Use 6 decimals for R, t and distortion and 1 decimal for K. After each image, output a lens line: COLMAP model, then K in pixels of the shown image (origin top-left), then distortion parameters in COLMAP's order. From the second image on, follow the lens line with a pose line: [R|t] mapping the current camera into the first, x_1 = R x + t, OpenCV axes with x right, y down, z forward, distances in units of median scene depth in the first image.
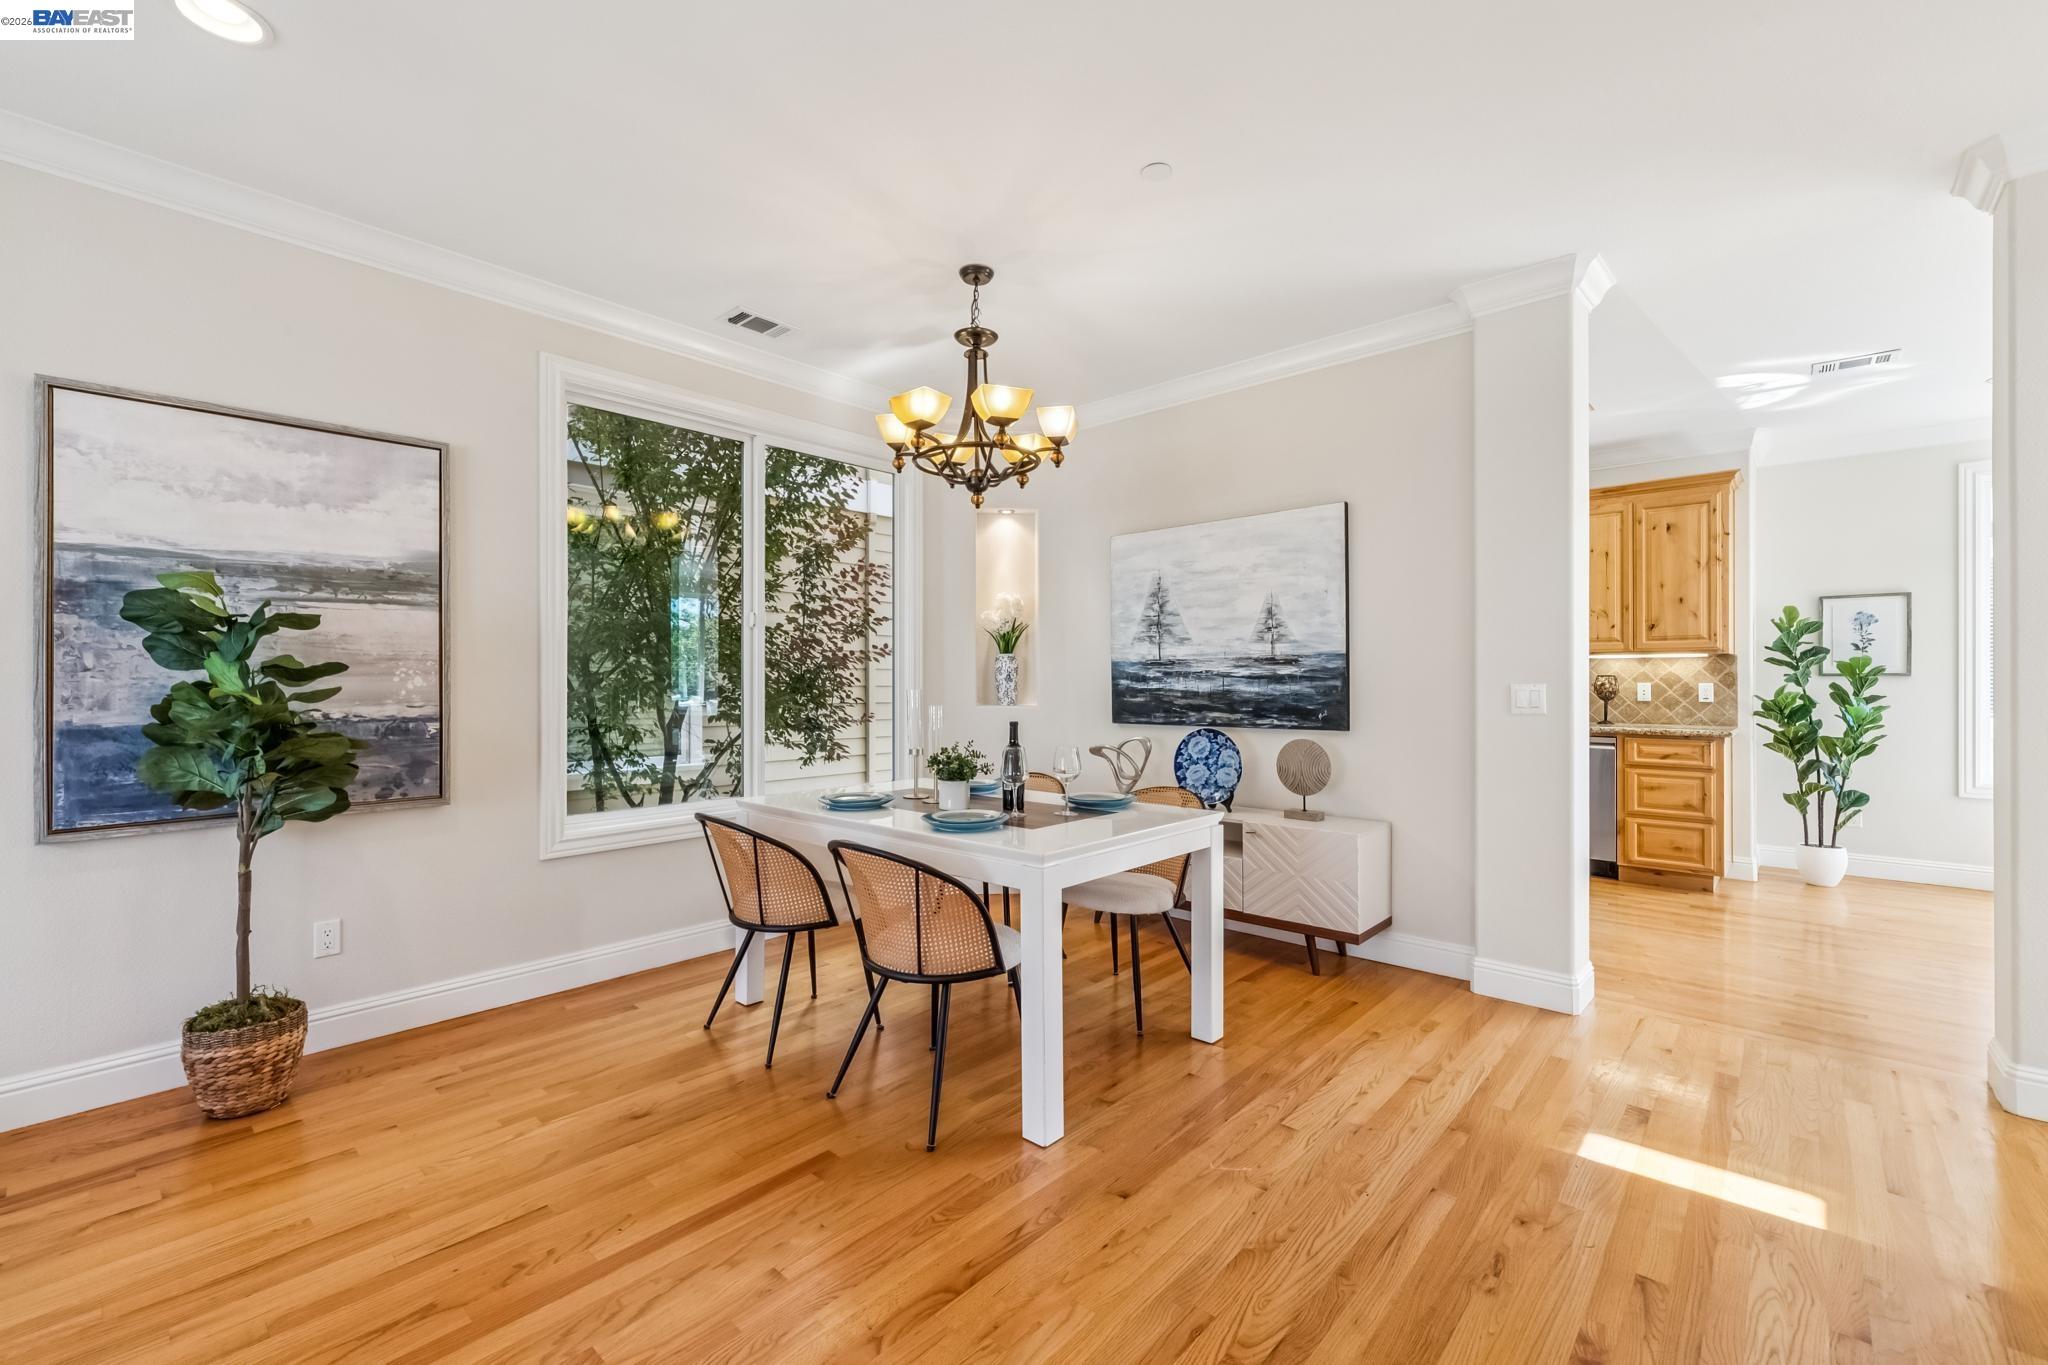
lens RADIAL K [[860.8, 0, 1024.0], [0, 860.8, 682.5], [0, 0, 1]] dist [0.000687, 0.000309]
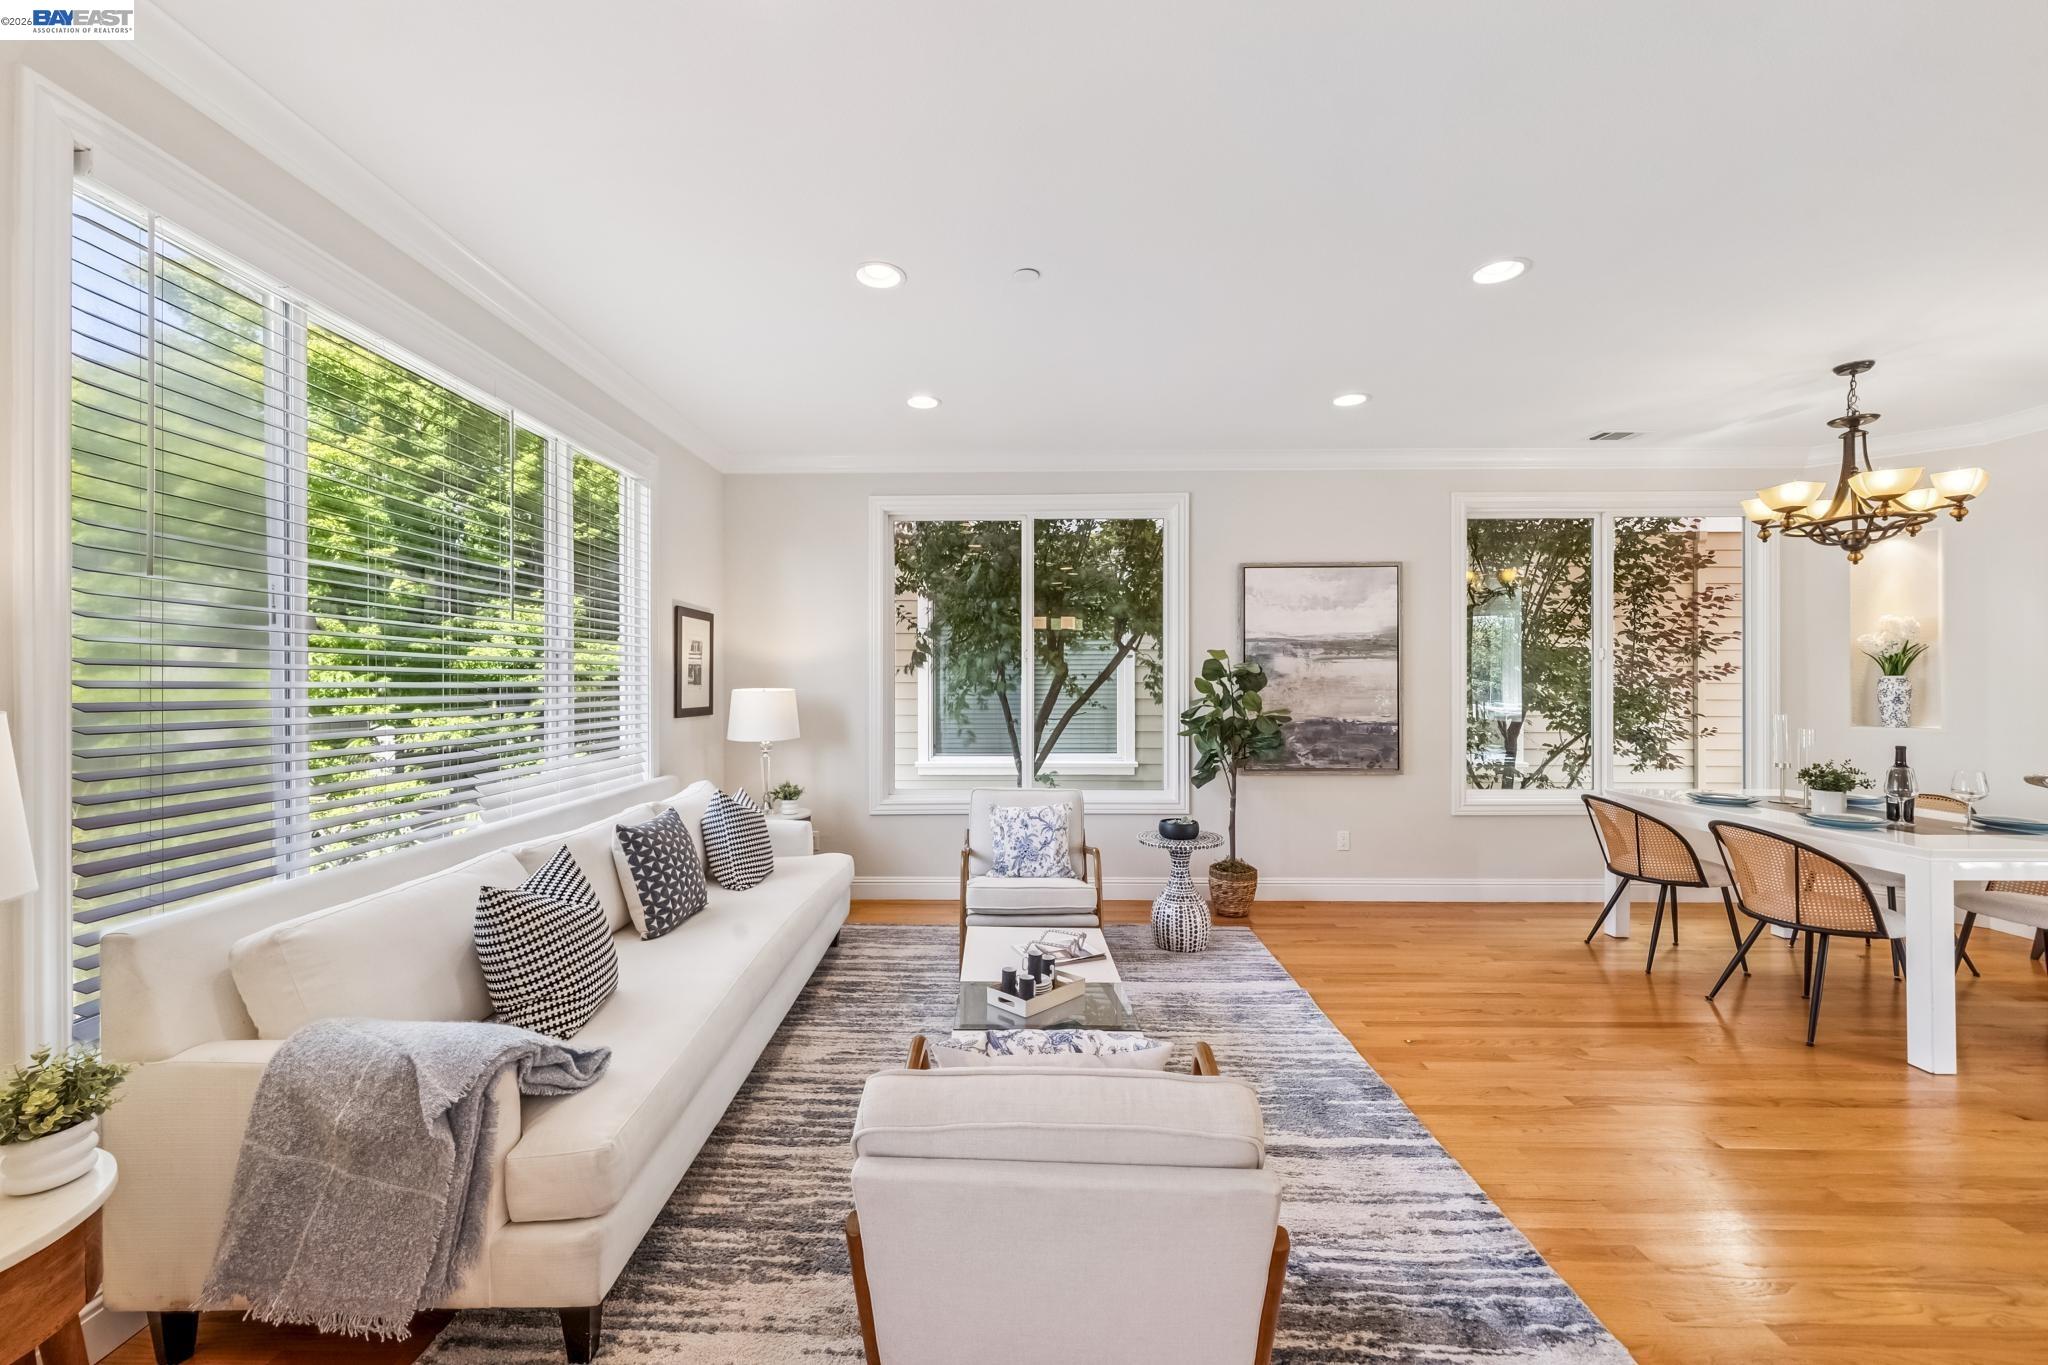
lens RADIAL K [[817.3, 0, 991.3], [0, 817.3, 679.6], [0, 0, 1]] dist [-0.000455, 0.000229]
pose [[0.651536, -0.000762, -0.758617, 0.018991], [-0.000792, 0.999998, -0.001685, -0.031302], [0.758617, 0.001698, 0.651535, -0.494229]]
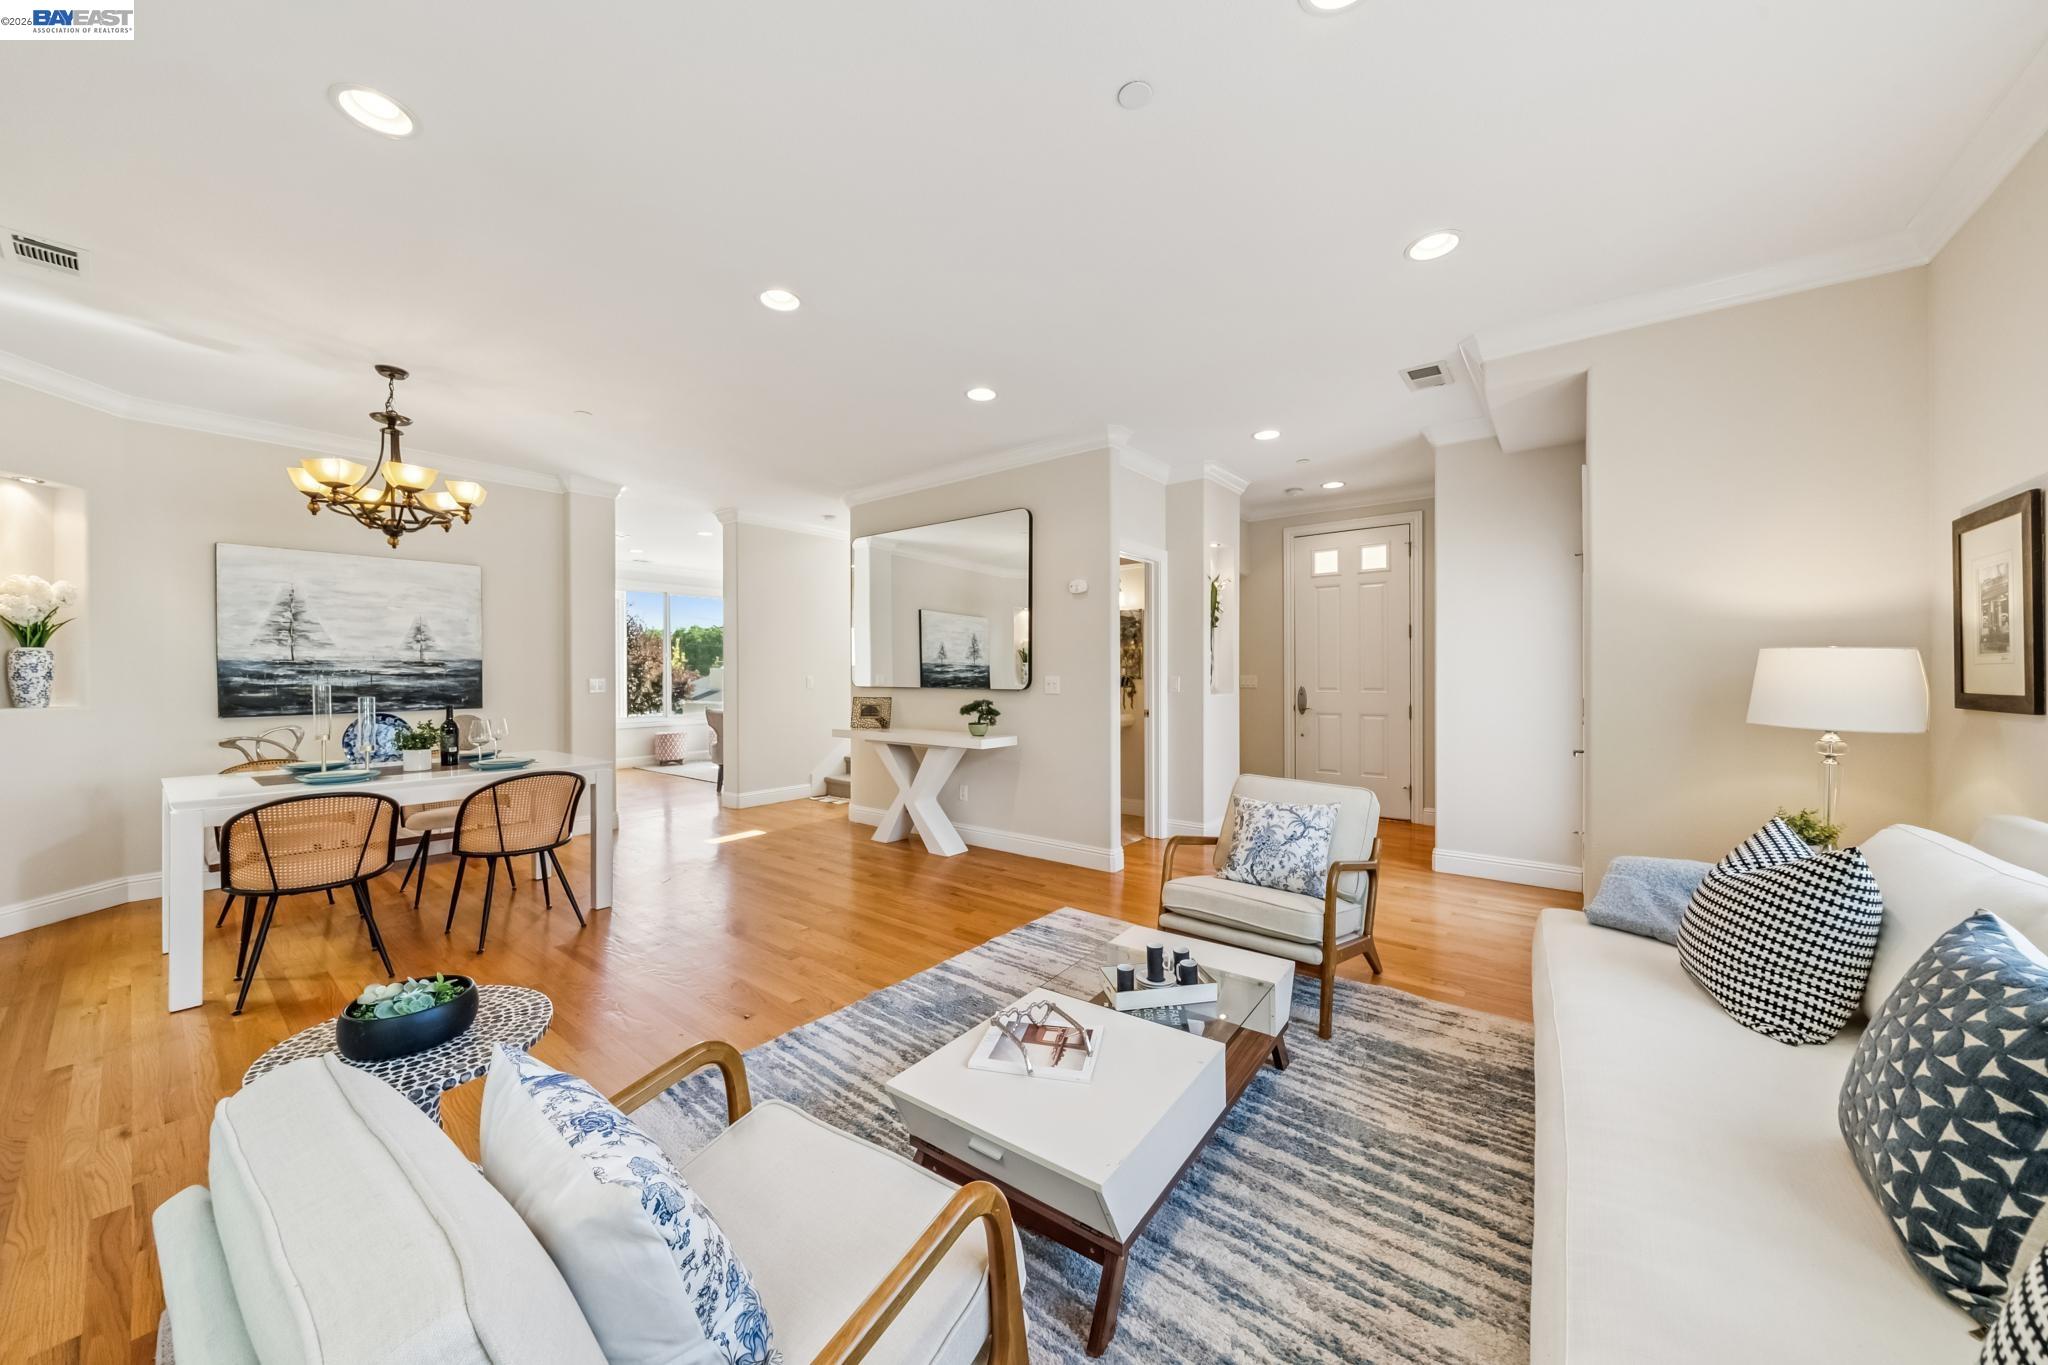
lens RADIAL K [[726.4, 0, 1016.5], [0, 726.4, 675.8], [0, 0, 1]] dist [-0.002092, -0.000202]
pose [[-0.069924, -0.000792, 0.997552, -0.957025], [0.003004, 0.999995, 0.001004, -0.003245], [-0.997548, 0.003067, -0.069922, 0.091978]]
